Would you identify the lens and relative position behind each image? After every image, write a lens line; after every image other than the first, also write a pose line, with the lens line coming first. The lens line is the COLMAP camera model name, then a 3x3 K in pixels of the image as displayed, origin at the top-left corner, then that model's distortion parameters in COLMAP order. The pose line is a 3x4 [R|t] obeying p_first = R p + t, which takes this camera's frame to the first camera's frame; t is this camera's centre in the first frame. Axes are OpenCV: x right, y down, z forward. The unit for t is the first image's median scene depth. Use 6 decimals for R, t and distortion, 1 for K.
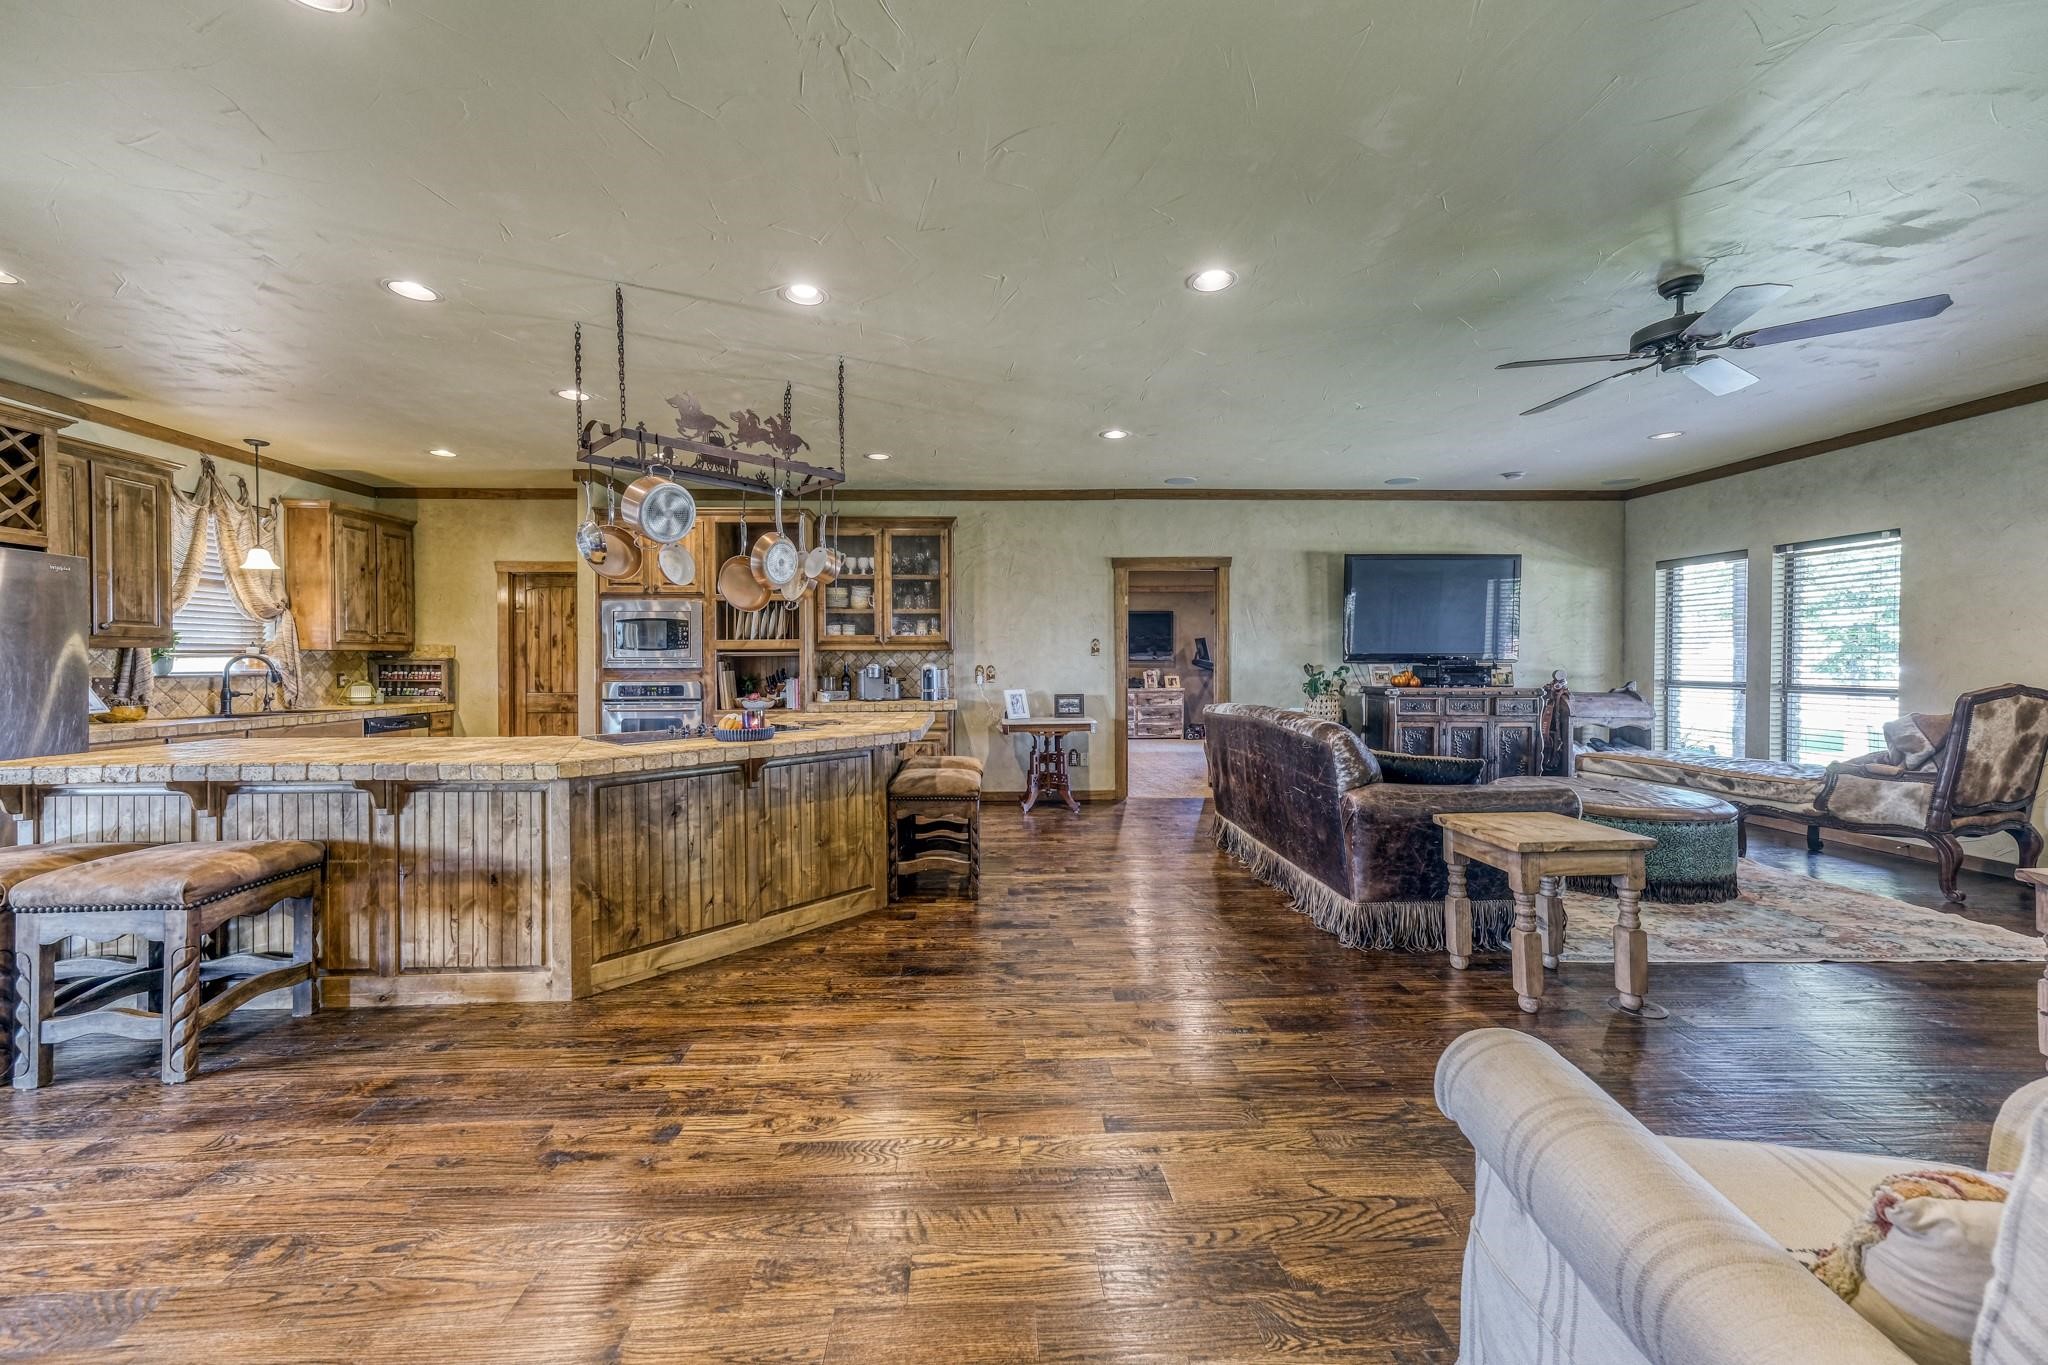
lens RADIAL K [[763.7, 0, 1012.4], [0, 763.7, 672.3], [0, 0, 1]] dist [0.008668, 0.003176]
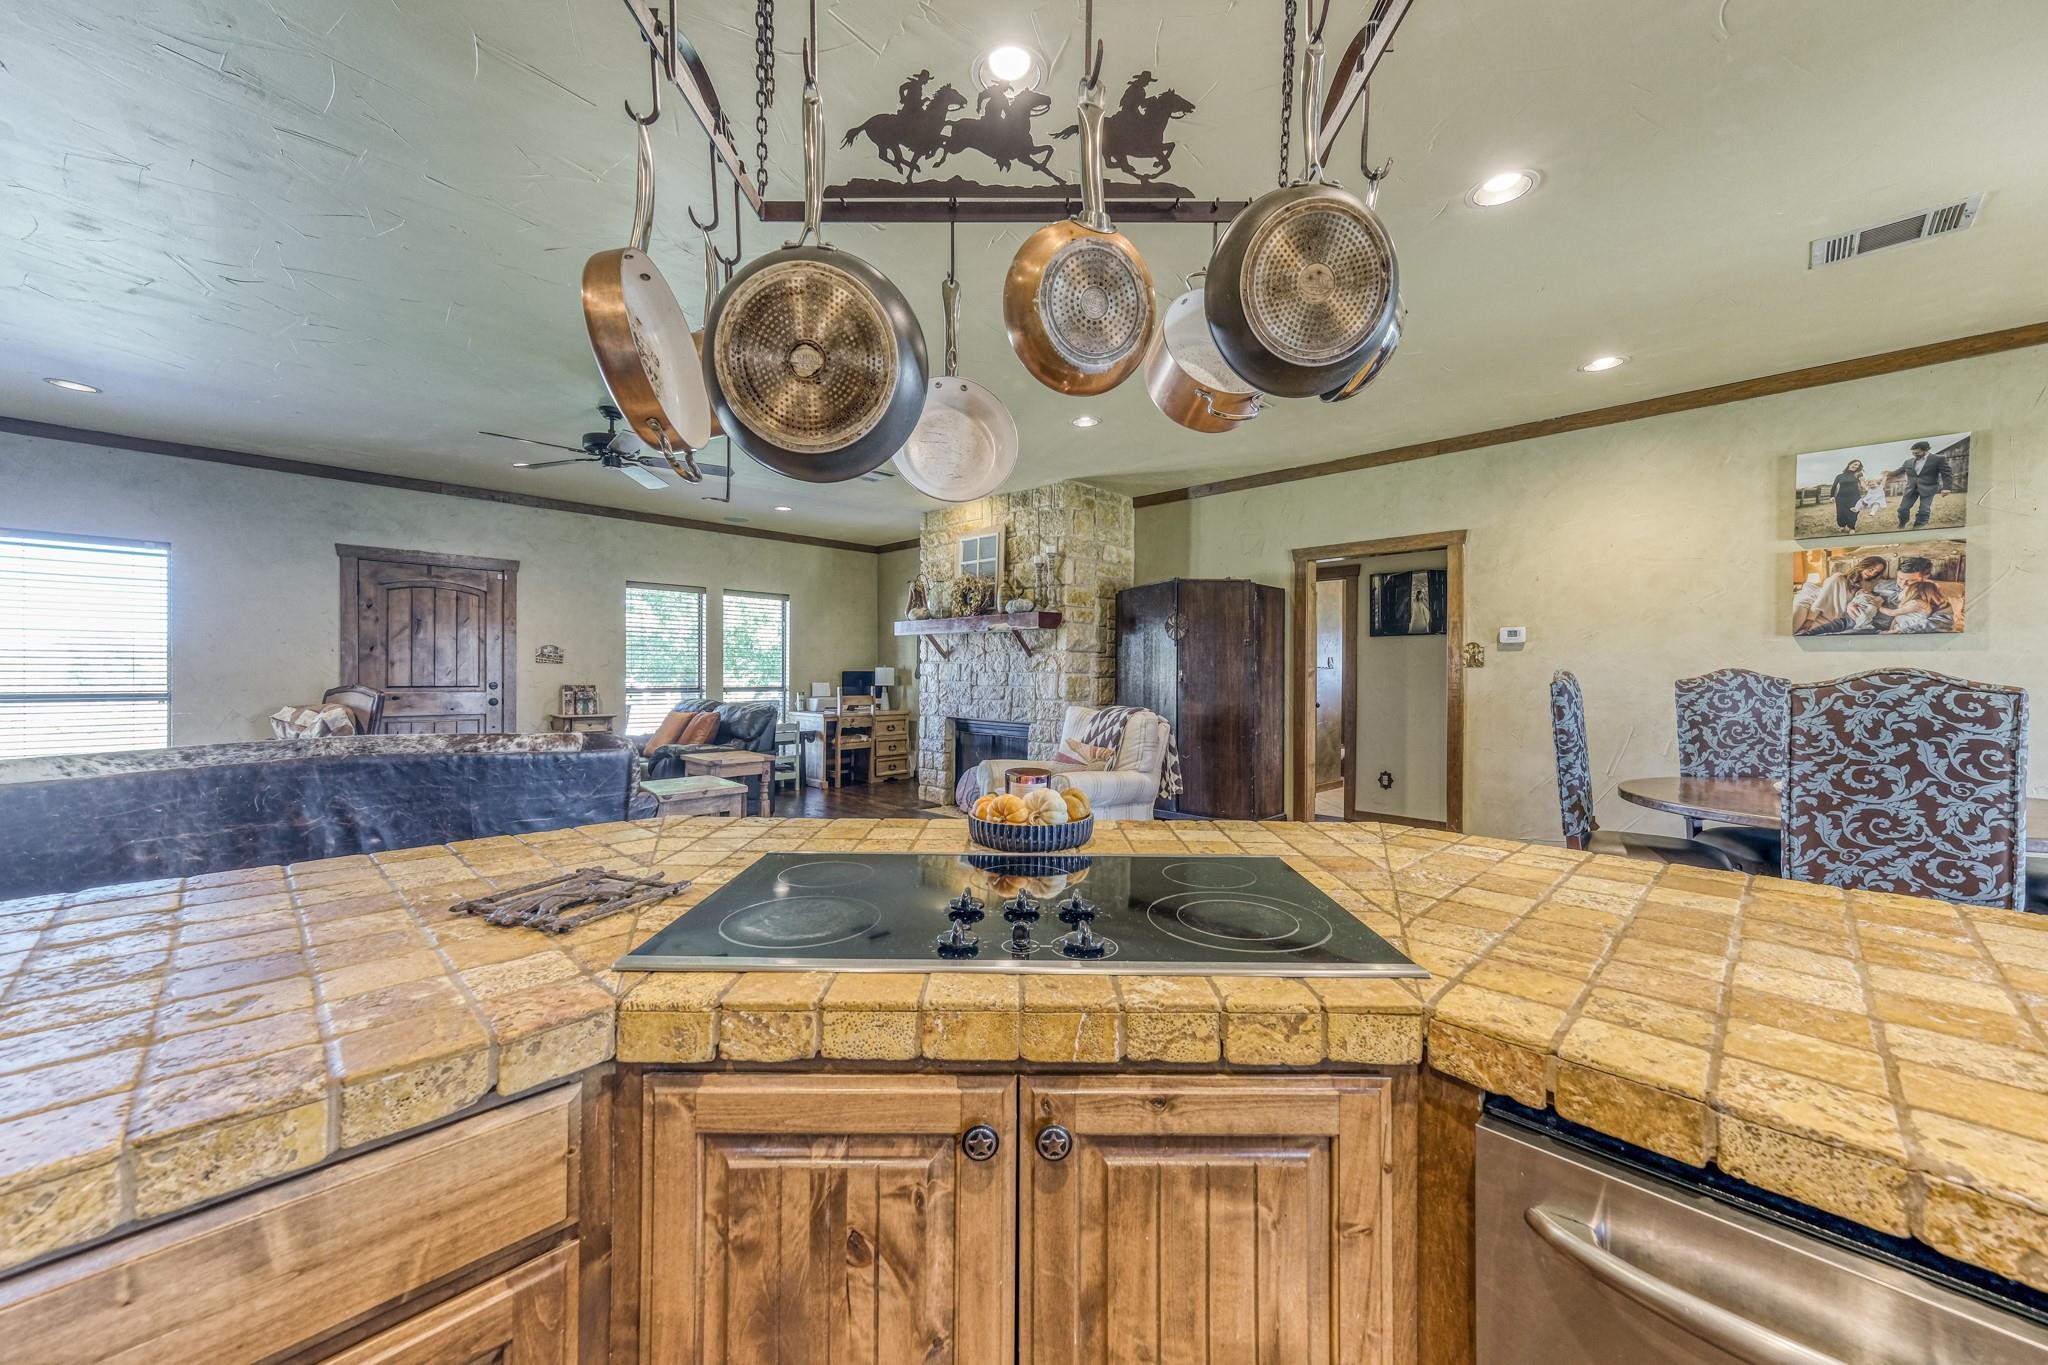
lens RADIAL K [[763.7, 0, 1033.2], [0, 763.7, 674.6], [0, 0, 1]] dist [0.008668, 0.003176]
pose [[-0.695033, -0.006198, 0.718951, -0.377341], [0.004685, 0.999903, 0.013149, -0.009565], [-0.718962, 0.012507, -0.694937, 0.728426]]
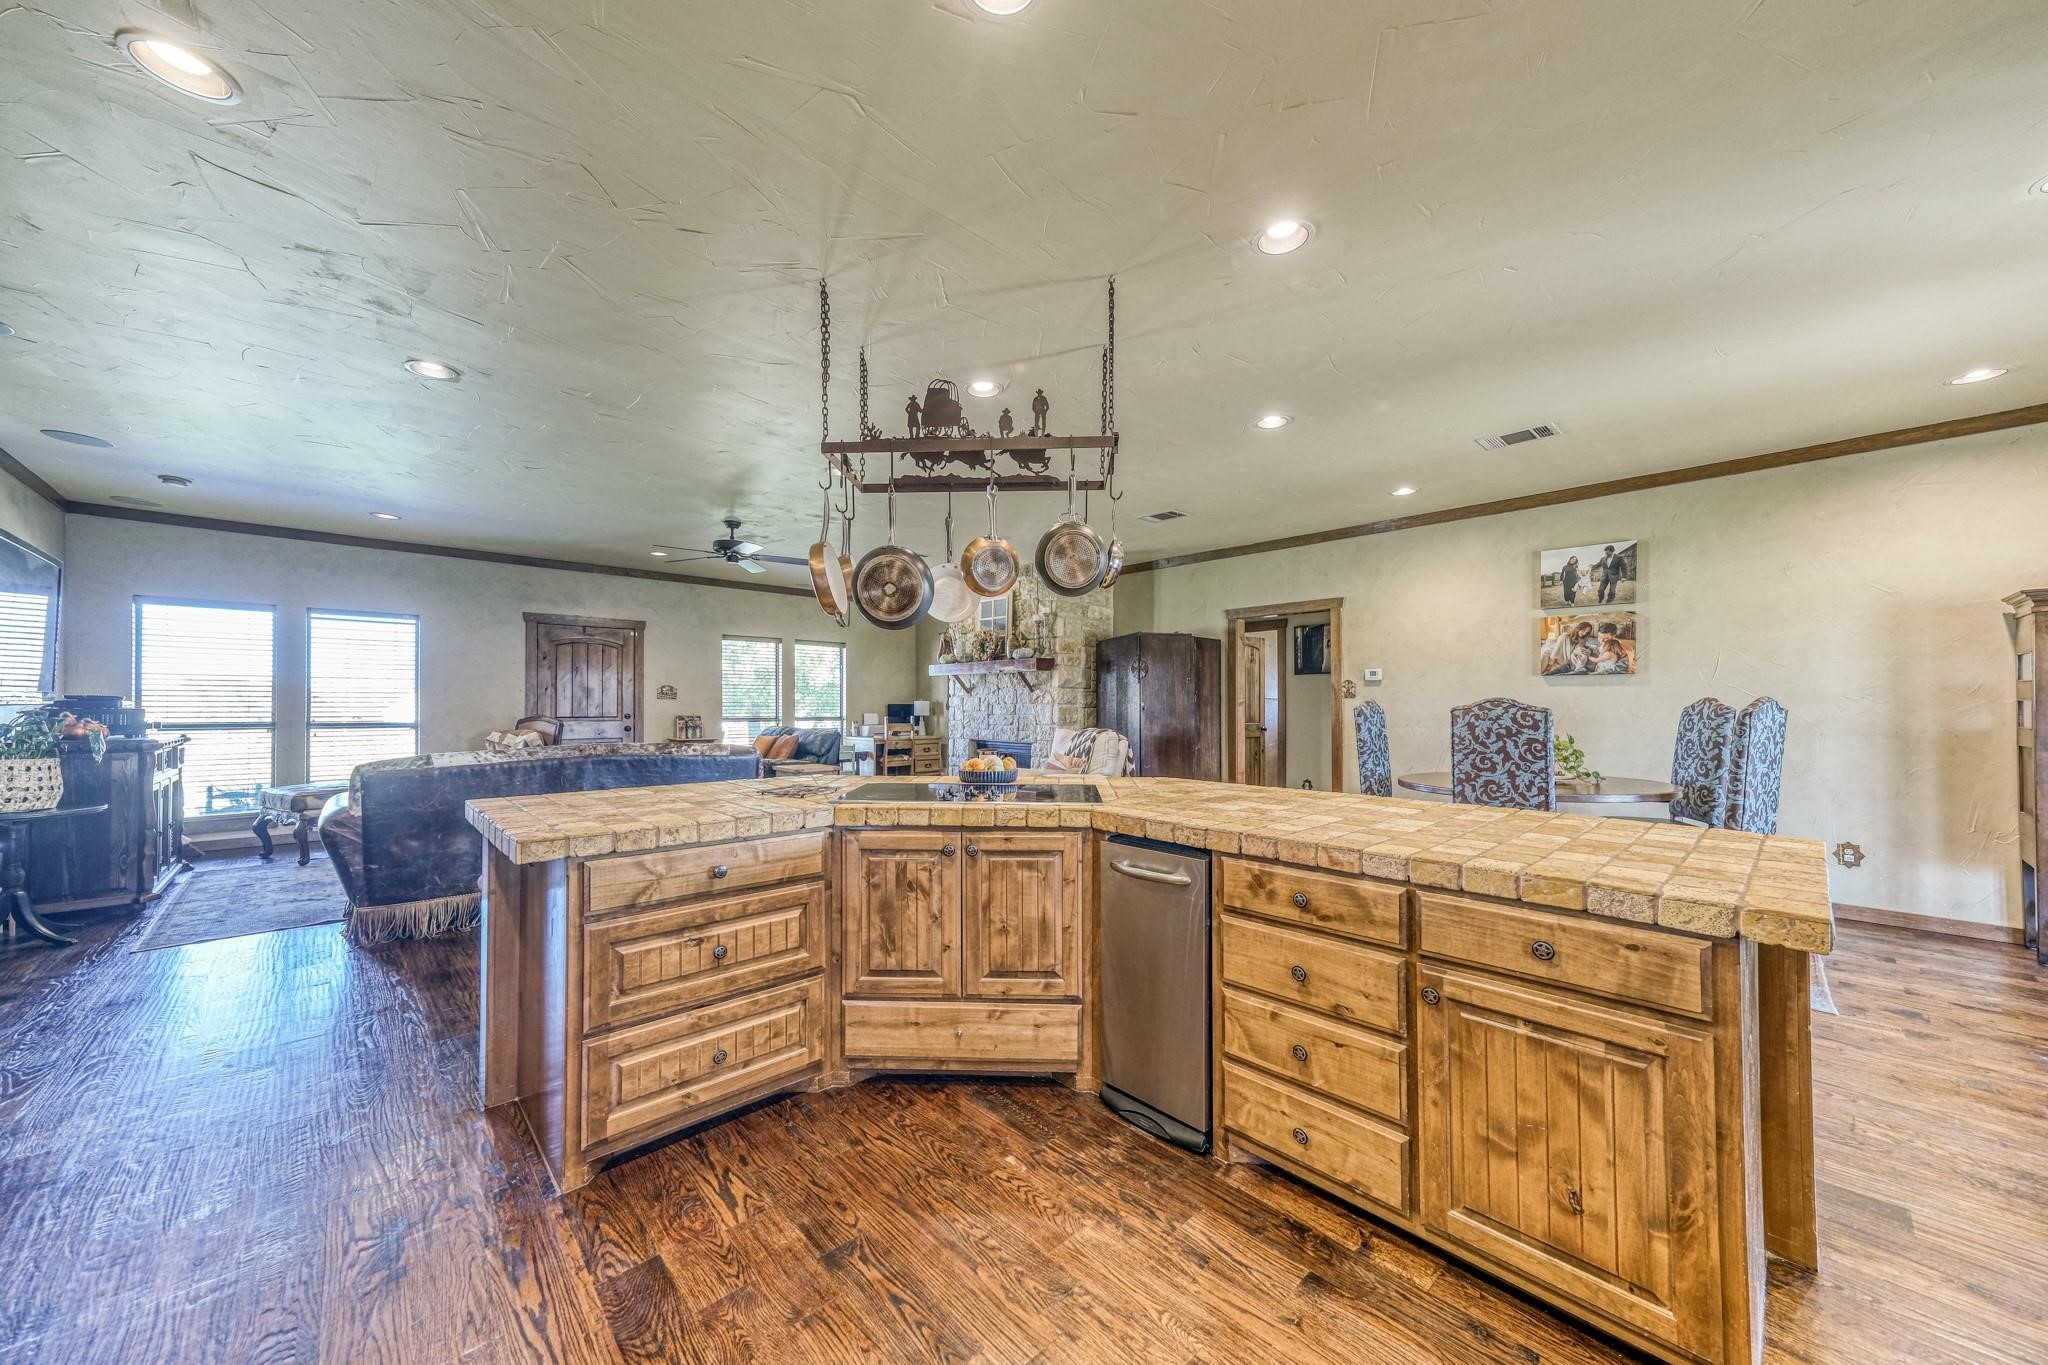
lens RADIAL K [[725.1, 0, 1040.2], [0, 725.1, 699.2], [0, 0, 1]] dist [0.009366, 0.002651]
pose [[-0.672108, 0.005287, 0.740434, -0.598227], [0.010739, 0.999939, 0.002608, -0.010369], [-0.740375, 0.009705, -0.672124, 0.869186]]
